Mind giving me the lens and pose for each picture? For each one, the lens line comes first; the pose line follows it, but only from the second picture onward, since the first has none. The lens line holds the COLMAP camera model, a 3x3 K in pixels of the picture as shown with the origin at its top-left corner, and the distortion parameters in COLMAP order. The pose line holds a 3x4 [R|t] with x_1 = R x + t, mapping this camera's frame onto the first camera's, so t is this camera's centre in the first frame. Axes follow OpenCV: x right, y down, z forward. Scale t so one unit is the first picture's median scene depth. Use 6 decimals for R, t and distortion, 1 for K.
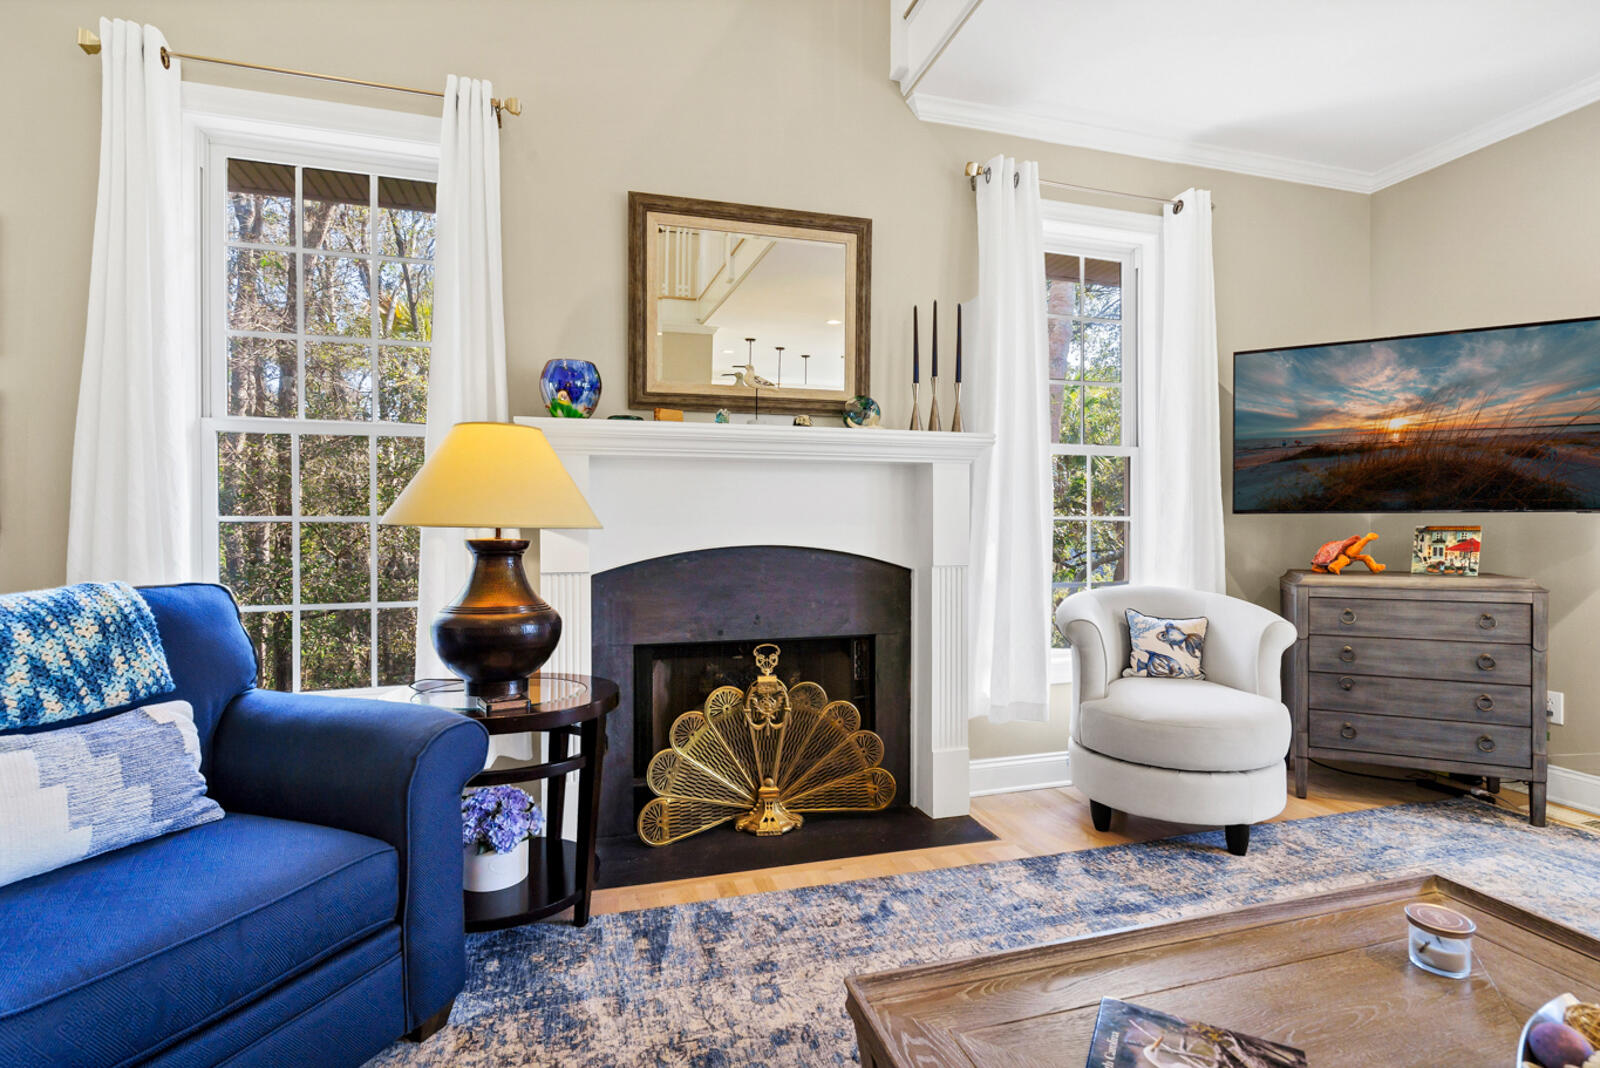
lens RADIAL K [[756.6, 0, 802.8], [0, 756.6, 532.3], [0, 0, 1]] dist [-0.000390, -0.001458]
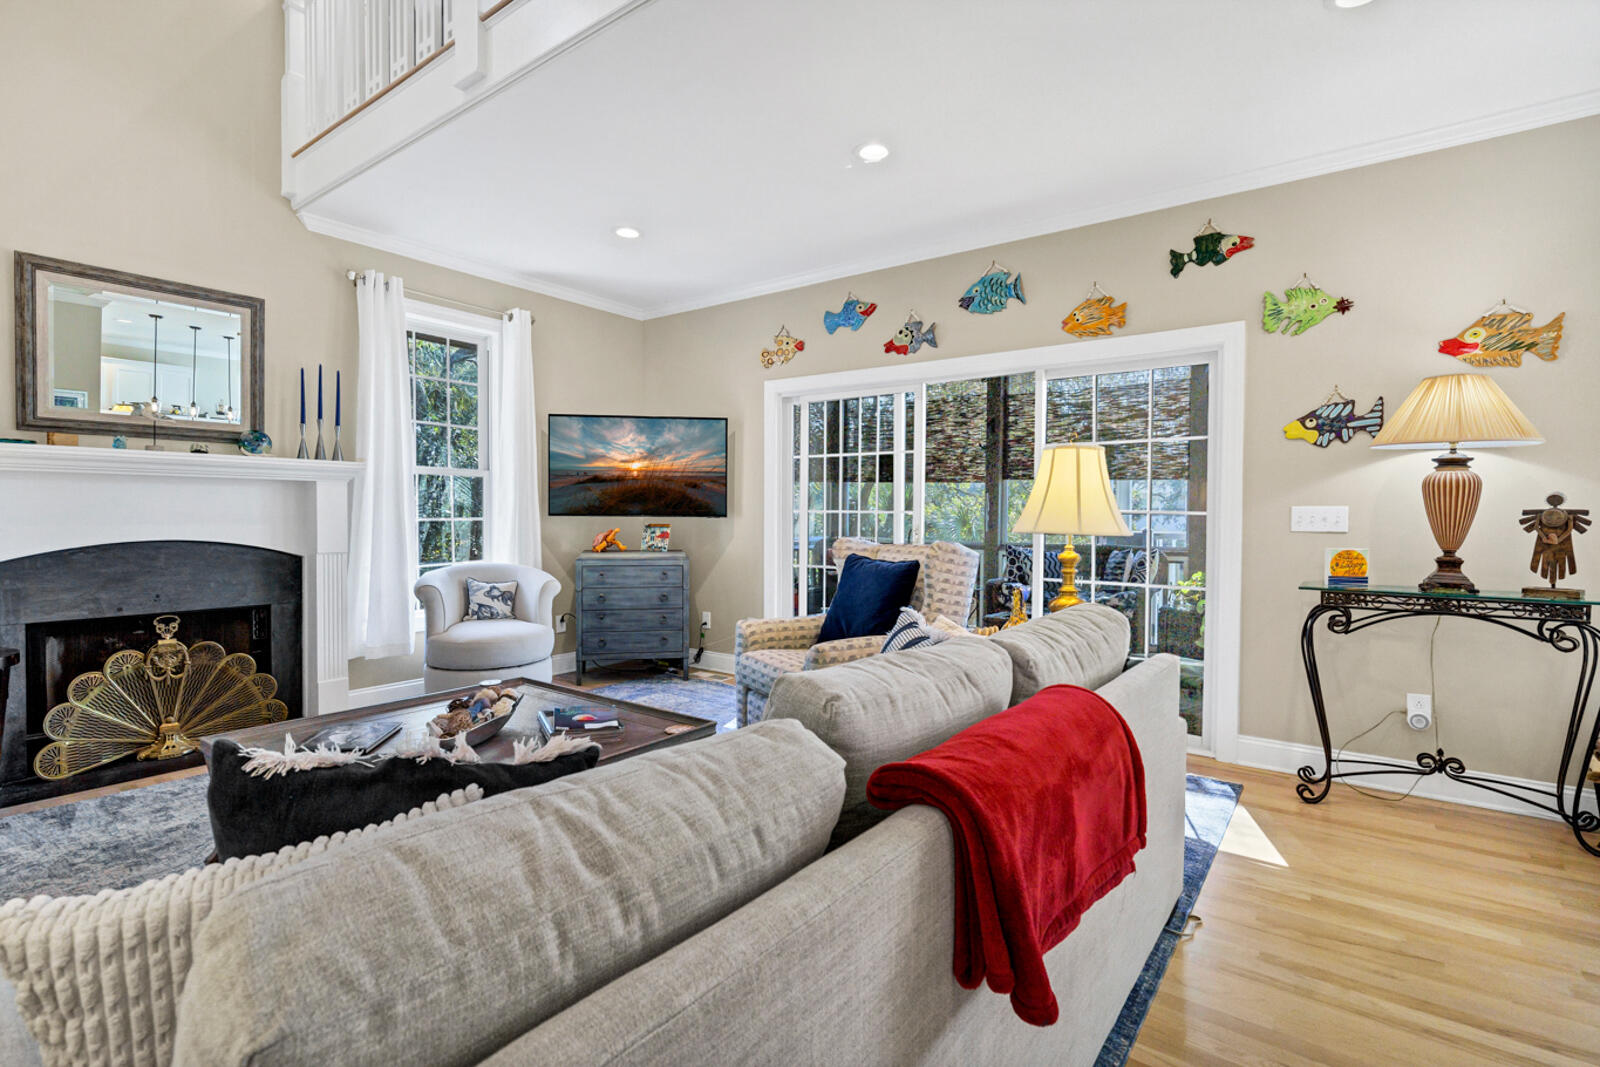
lens RADIAL K [[756.6, 0, 802.8], [0, 756.6, 531.8], [0, 0, 1]] dist [-0.000390, -0.001458]
pose [[0.807135, -0.006990, 0.590326, 0.068353], [-0.005063, 0.999811, 0.018762, -0.027539], [-0.590345, -0.018132, 0.806947, -0.692659]]
